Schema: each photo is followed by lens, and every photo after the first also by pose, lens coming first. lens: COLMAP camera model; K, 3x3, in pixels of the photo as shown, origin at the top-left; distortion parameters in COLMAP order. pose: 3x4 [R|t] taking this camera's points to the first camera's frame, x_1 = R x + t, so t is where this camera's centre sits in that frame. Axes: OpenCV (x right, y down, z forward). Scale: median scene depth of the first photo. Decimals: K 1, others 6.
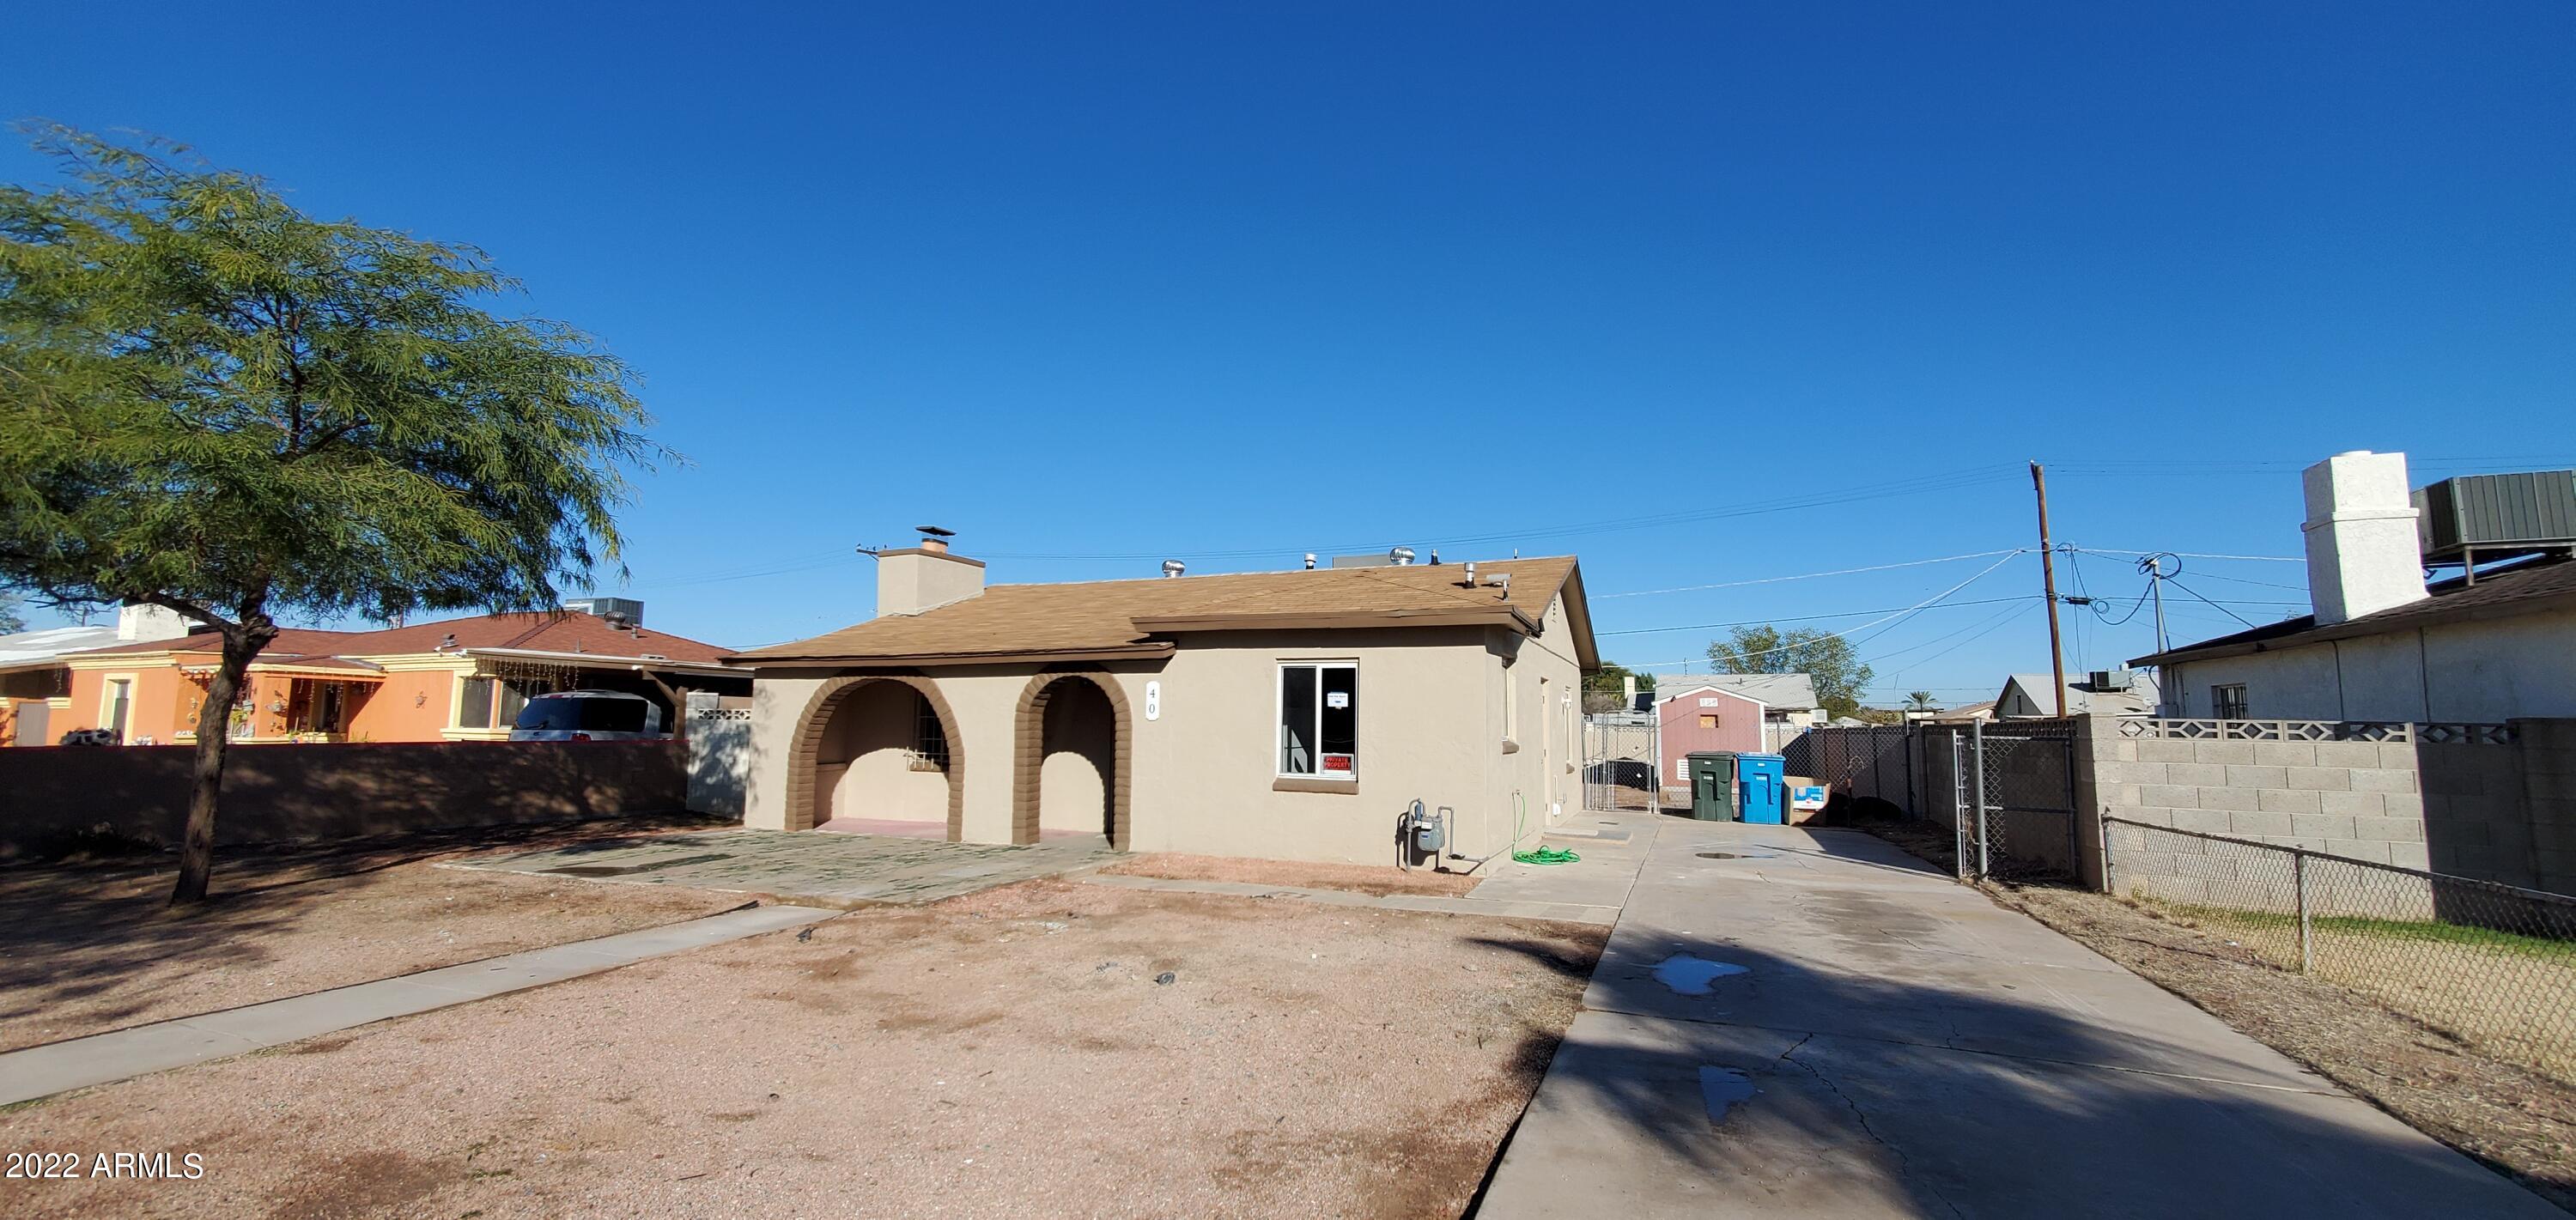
lens RADIAL K [[1028.8, 0, 1287.4], [0, 1028.8, 618.2], [0, 0, 1]] dist [0.014172, -0.005150]
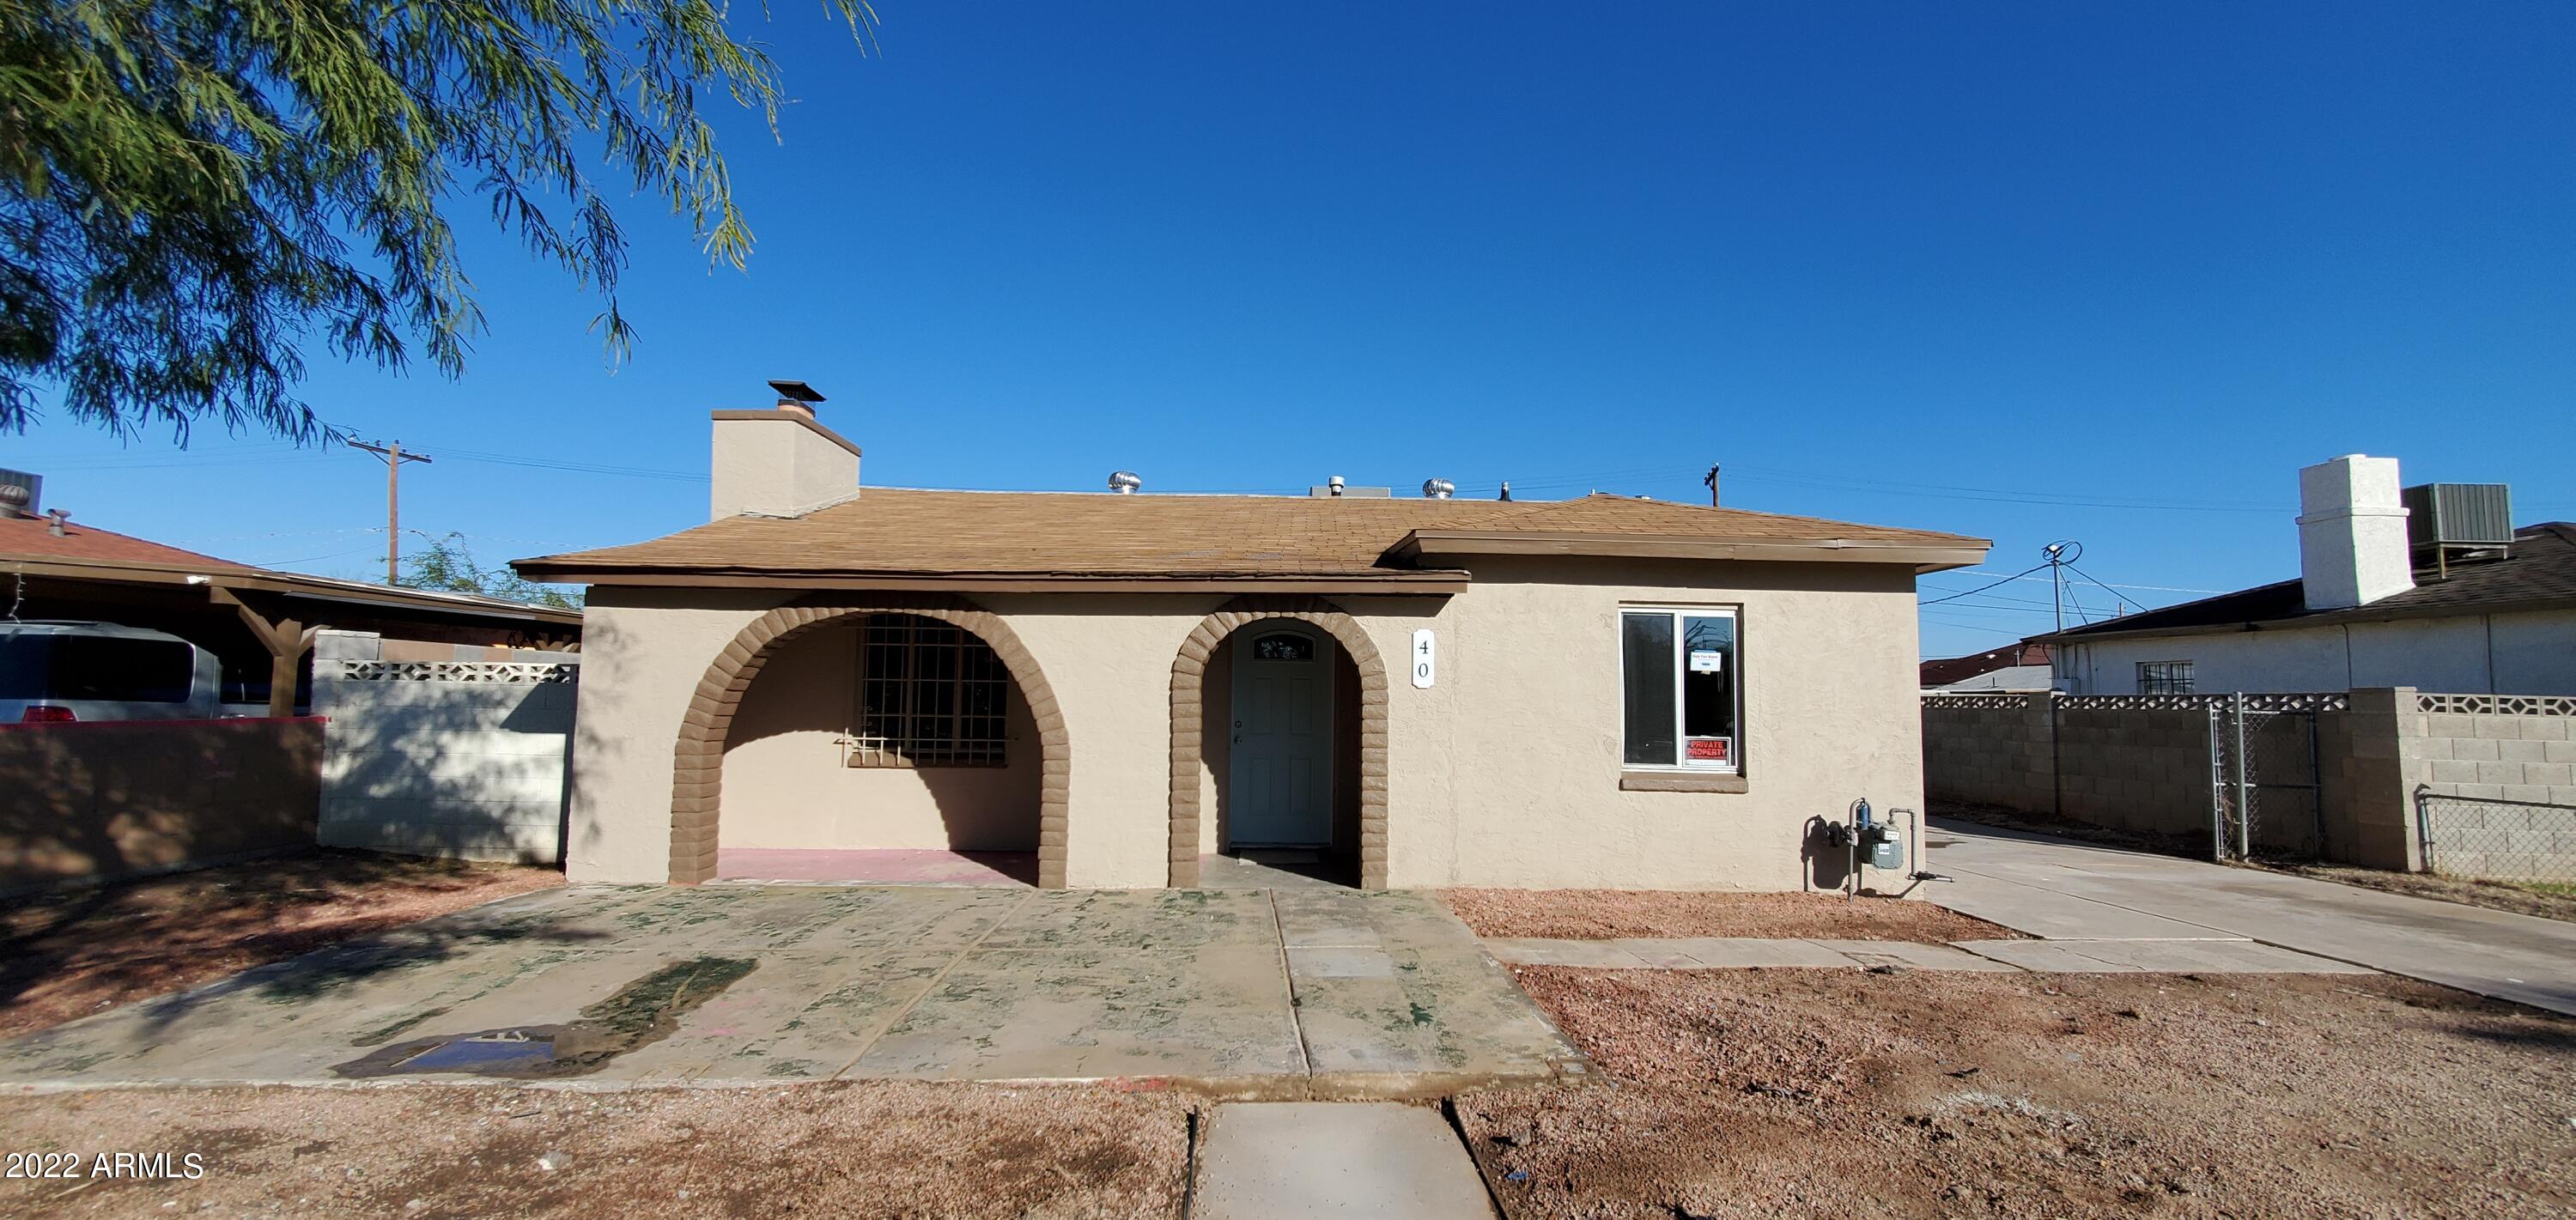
lens RADIAL K [[1047.0, 0, 1285.1], [0, 1047.0, 627.1], [0, 0, 1]] dist [-0.010903, 0.016650]
pose [[0.917079, 0.029883, 0.397585, -0.448027], [-0.045382, 0.998530, 0.029630, 0.041103], [-0.396115, -0.045216, 0.917087, 0.391748]]
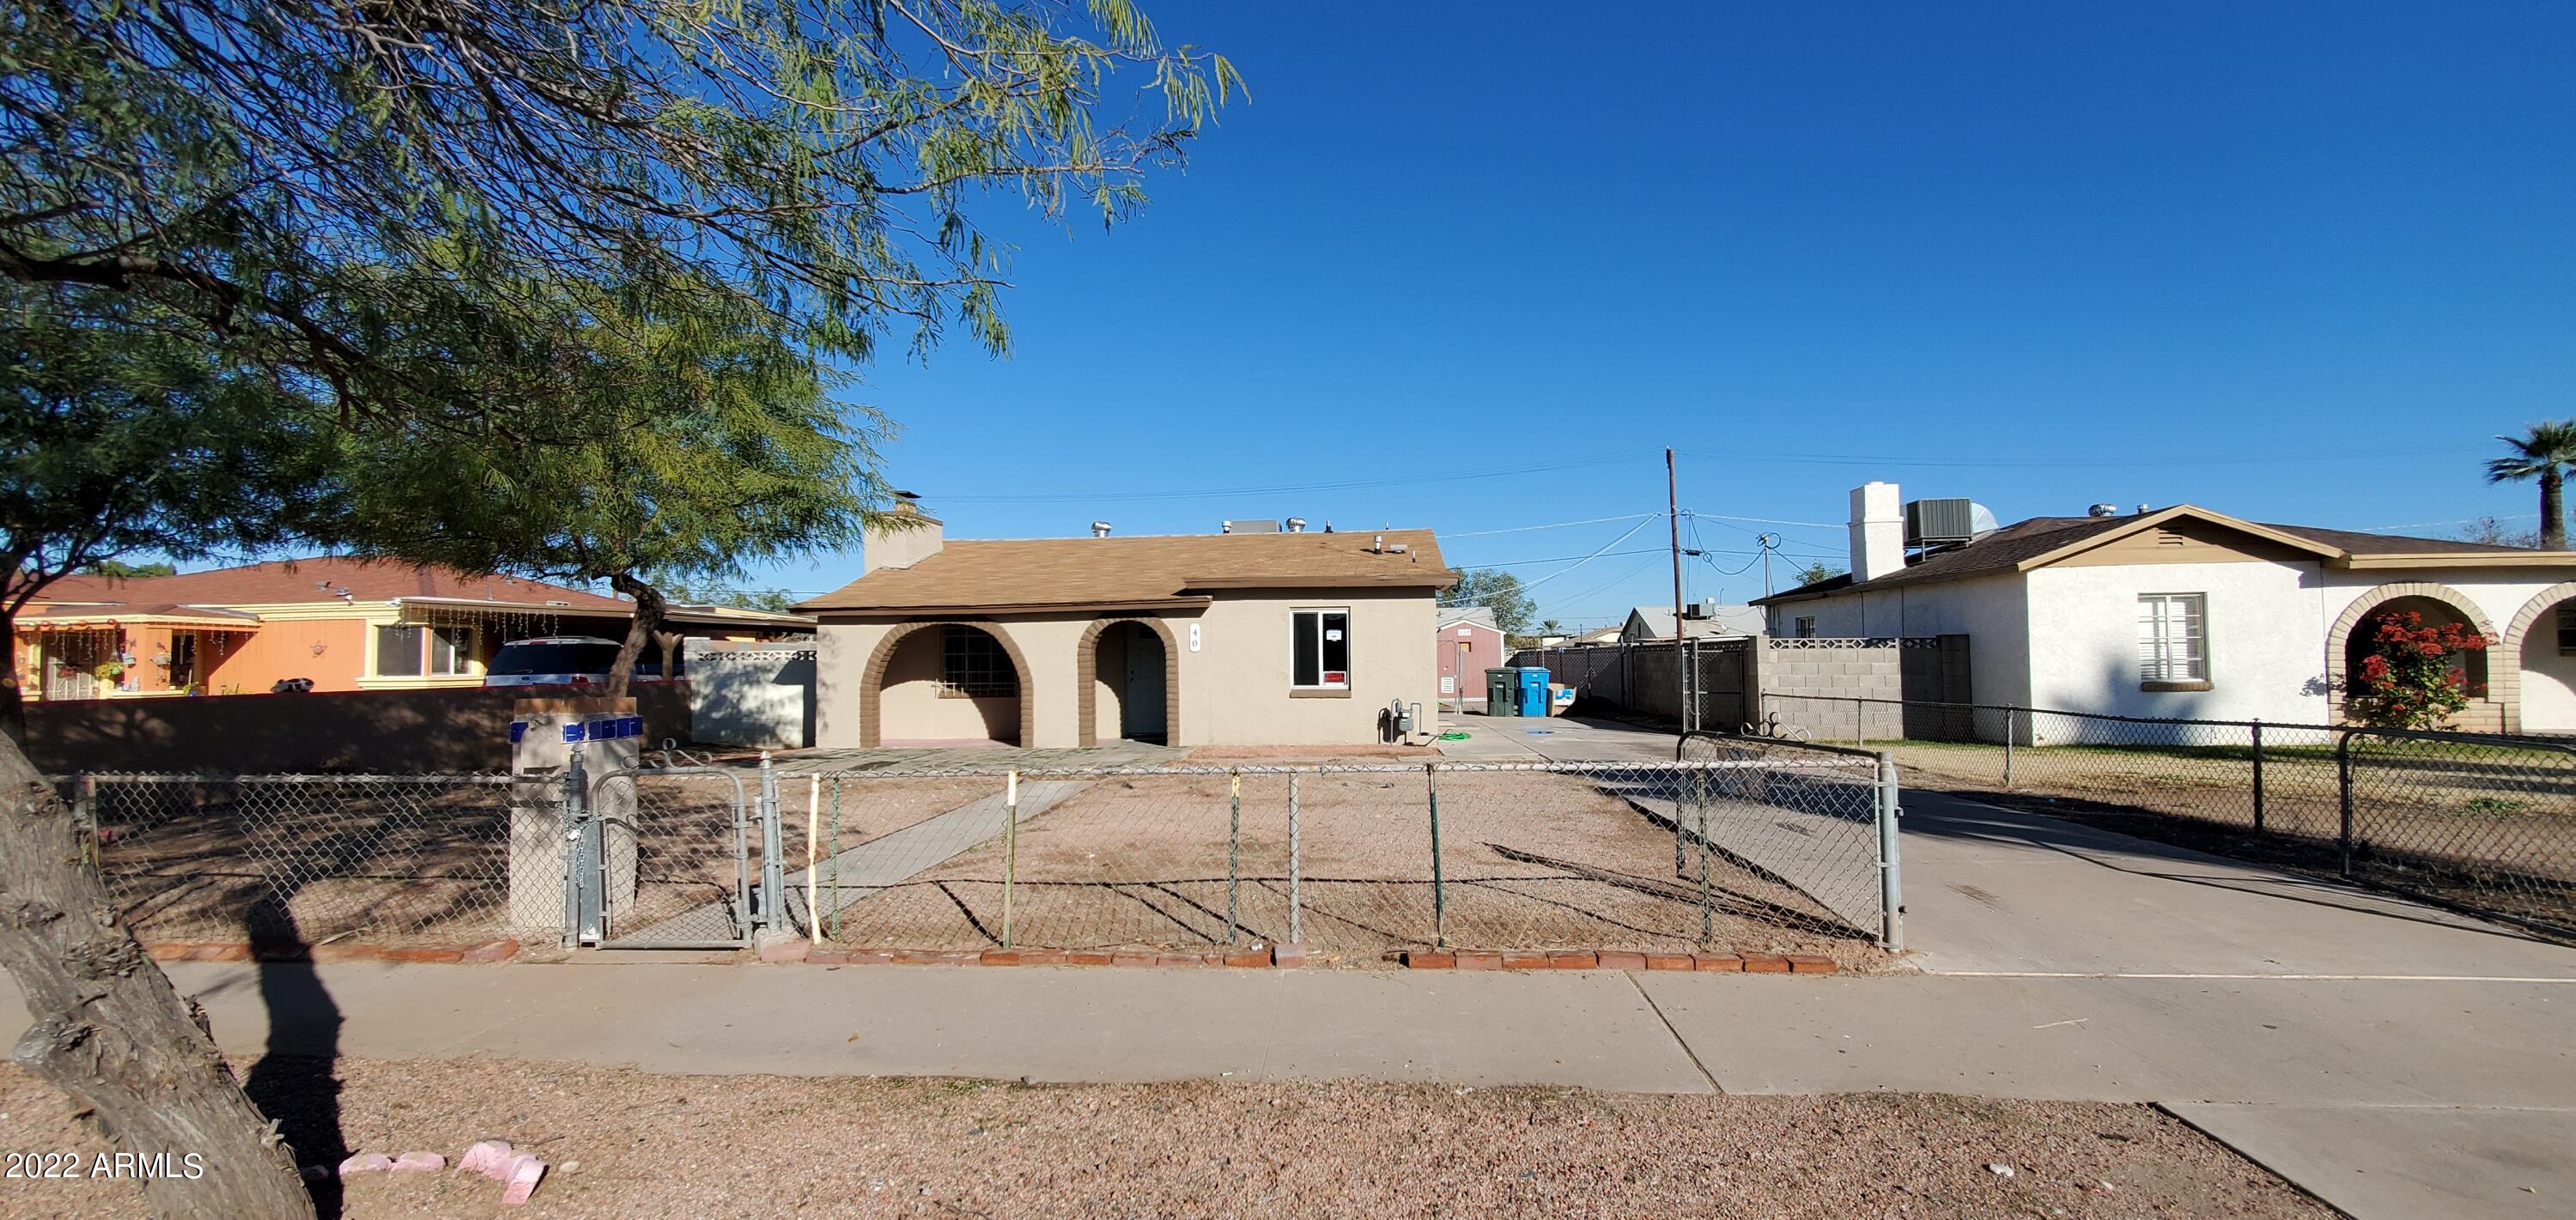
lens RADIAL K [[1028.8, 0, 1287.4], [0, 1028.8, 618.2], [0, 0, 1]] dist [0.014172, -0.005150]
pose [[0.953182, -0.010467, 0.302216, -0.402167], [-0.008989, 0.997978, 0.062915, -0.032260], [-0.302264, -0.062686, 0.951161, -0.332282]]
